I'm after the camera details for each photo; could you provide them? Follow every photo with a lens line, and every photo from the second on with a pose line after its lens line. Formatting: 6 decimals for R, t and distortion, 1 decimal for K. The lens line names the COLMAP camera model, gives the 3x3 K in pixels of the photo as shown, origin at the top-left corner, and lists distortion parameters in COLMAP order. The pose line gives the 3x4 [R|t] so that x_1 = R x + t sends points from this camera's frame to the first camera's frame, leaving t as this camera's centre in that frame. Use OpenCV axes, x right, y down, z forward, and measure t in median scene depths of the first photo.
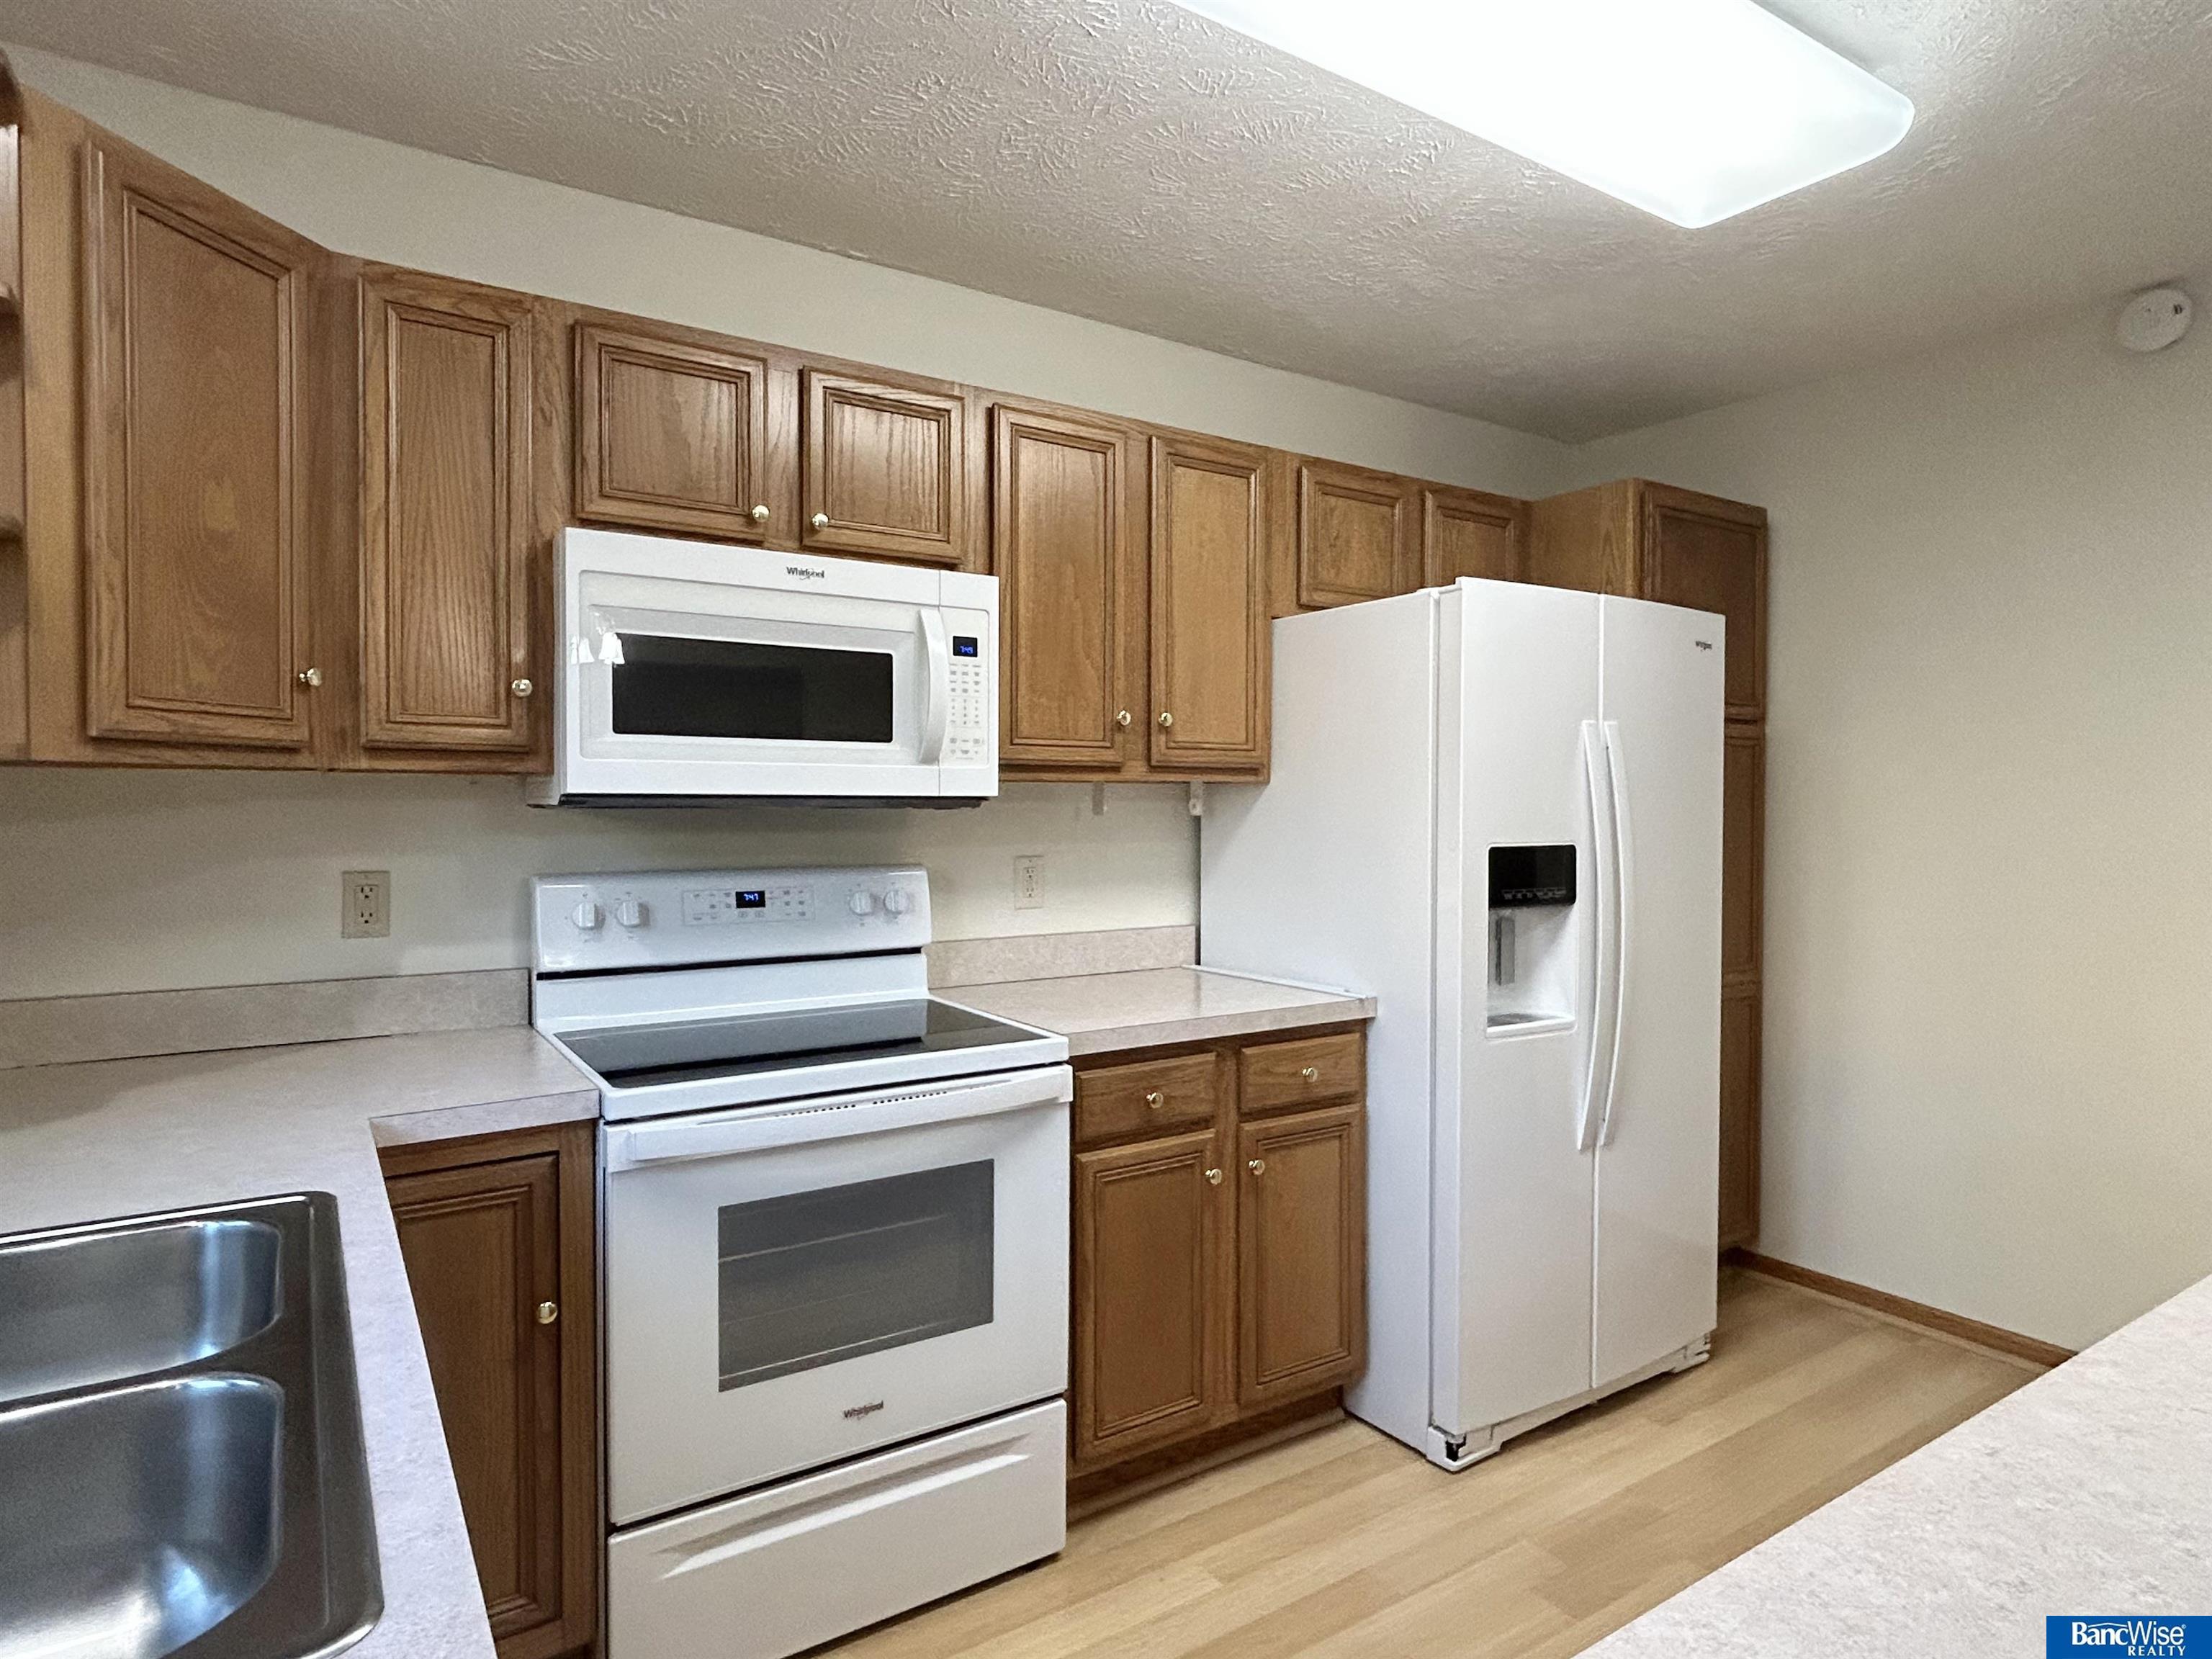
lens RADIAL K [[1251.9, 0, 1113.8], [0, 1251.9, 820.0], [0, 0, 1]] dist [-0.005349, 0.001235]
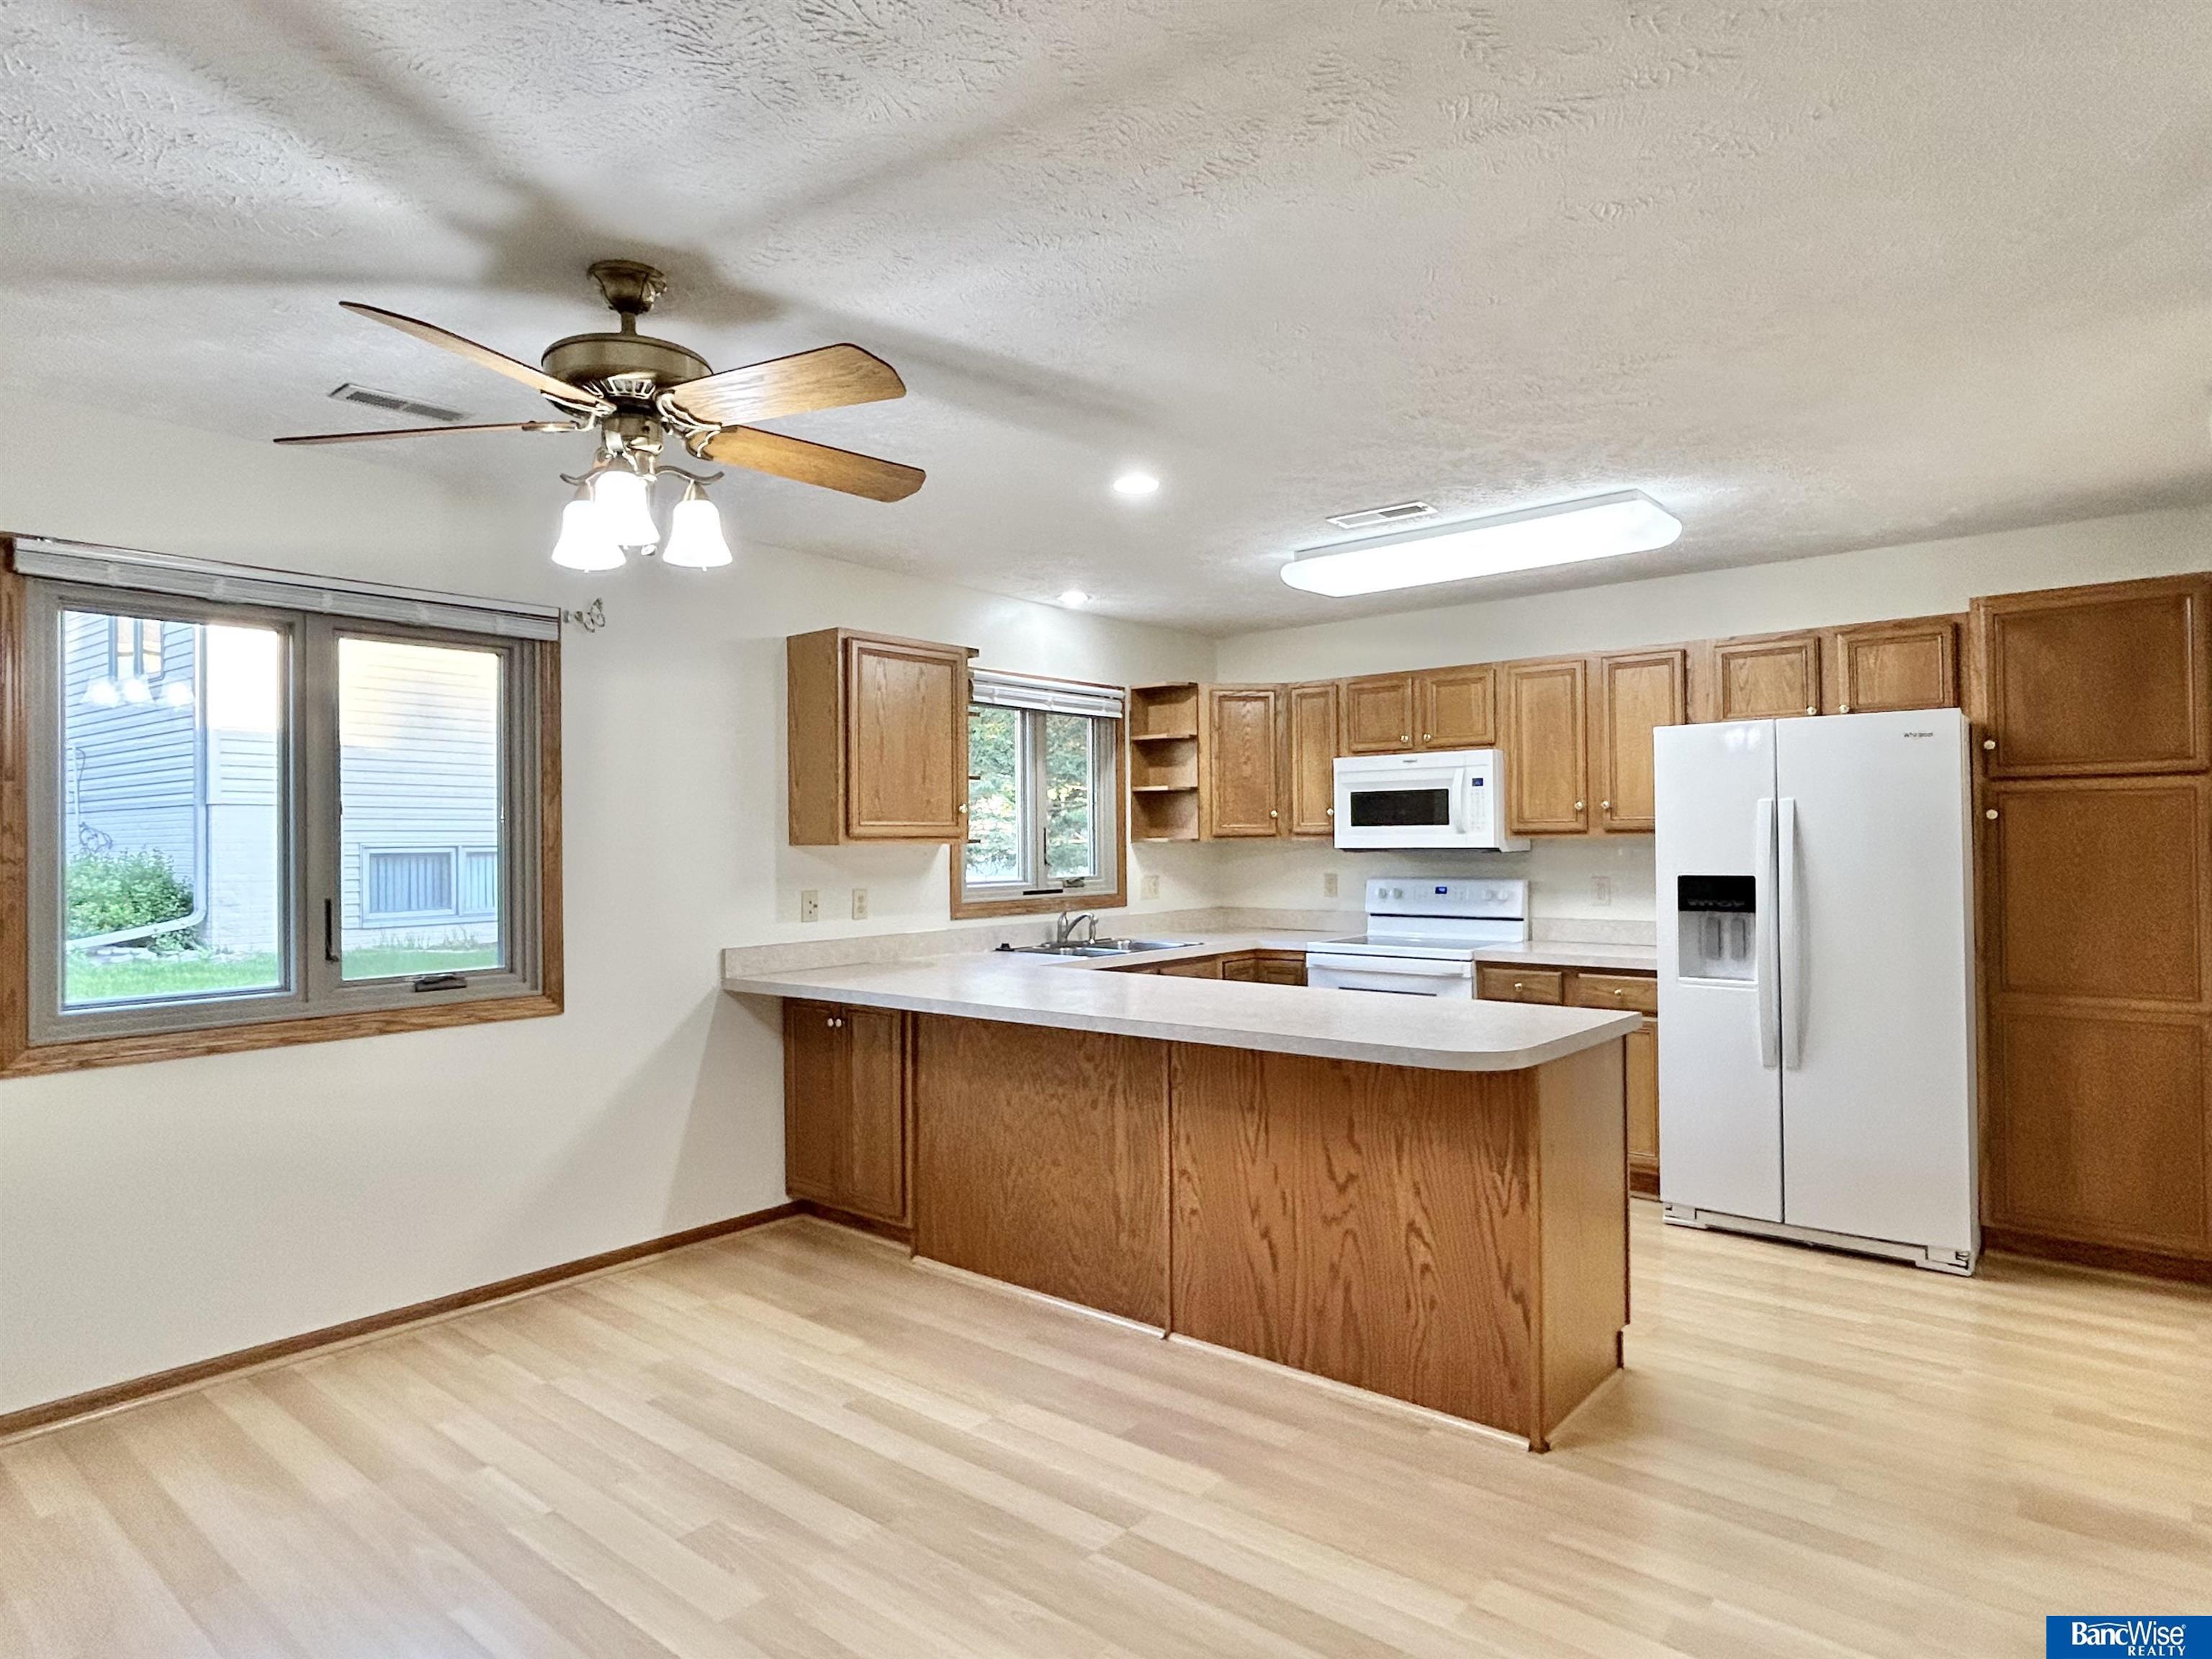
lens RADIAL K [[1251.9, 0, 1097.4], [0, 1251.9, 829.4], [0, 0, 1]] dist [-0.005349, 0.001235]
pose [[0.274271, -0.013795, -0.961553, 1.905532], [-0.005002, 0.999863, -0.015771, -0.012979], [0.961639, 0.009135, 0.274164, -0.300172]]
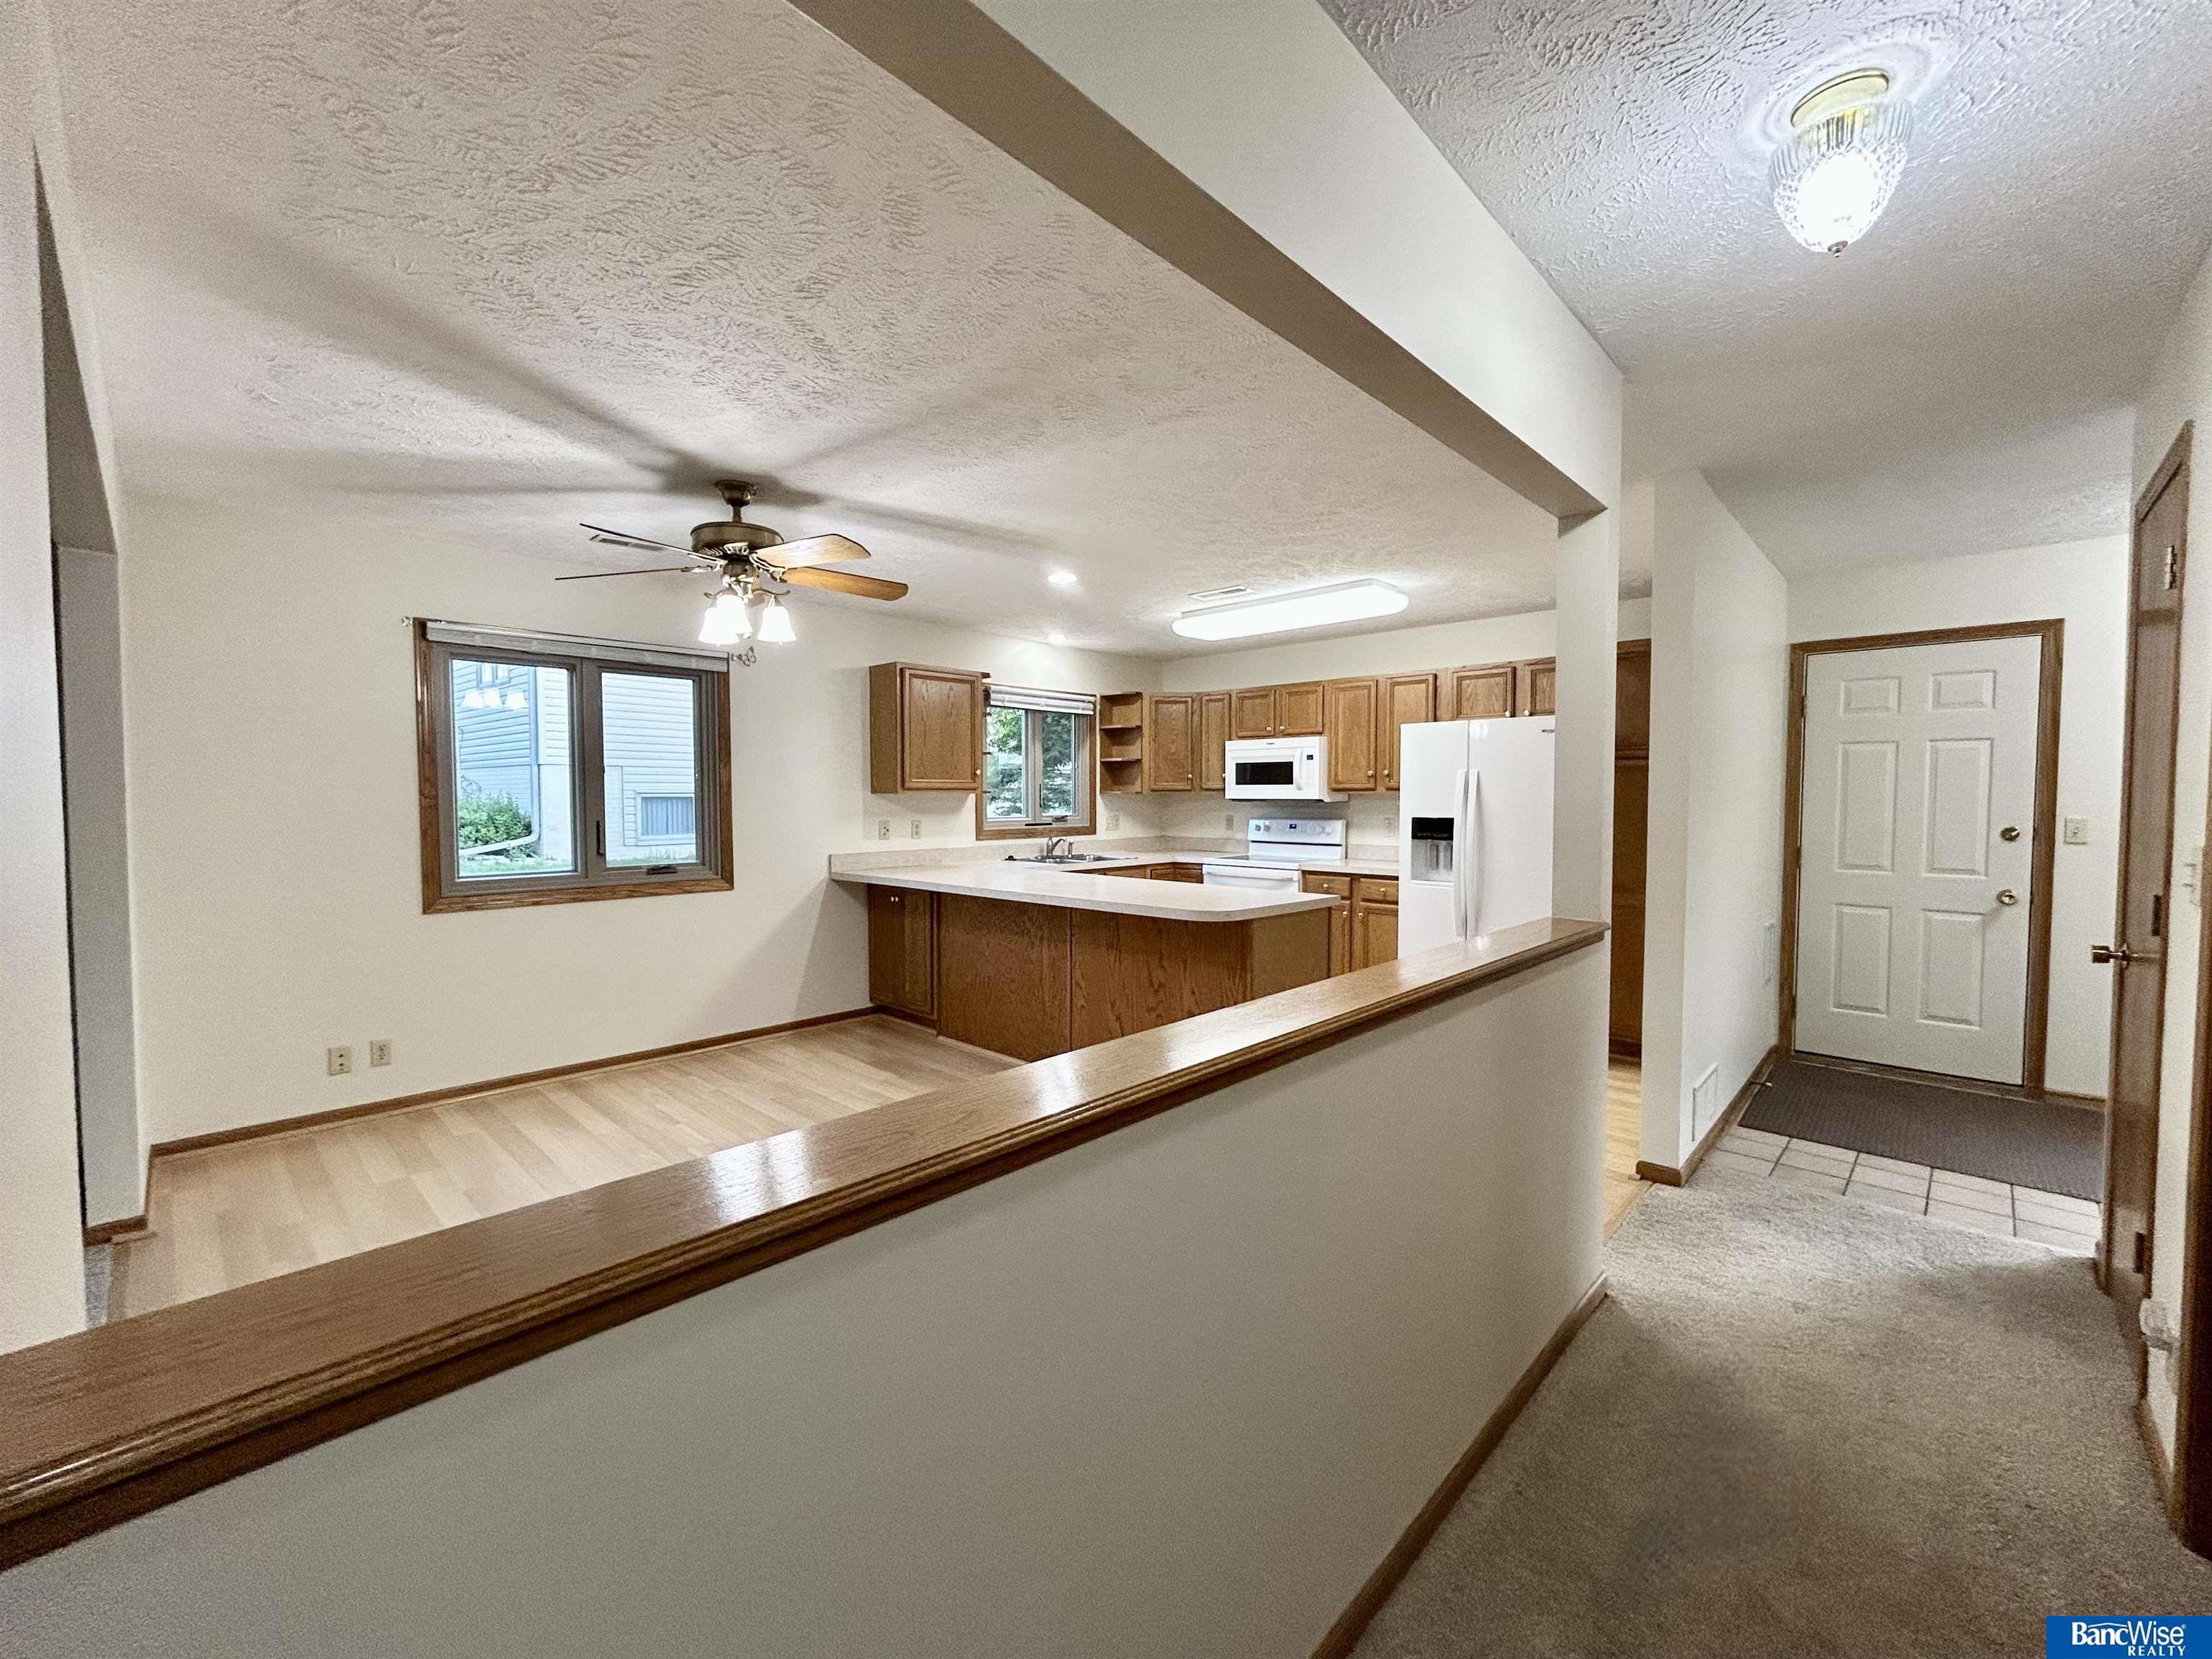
lens RADIAL K [[894.3, 0, 1102.6], [0, 894.3, 832.5], [0, 0, 1]] dist [-0.011201, -0.000325]
pose [[0.217160, 0.039898, -0.975320, 2.285539], [-0.014451, 0.999186, 0.037657, -0.011225], [0.976029, 0.005917, 0.217560, -0.143792]]
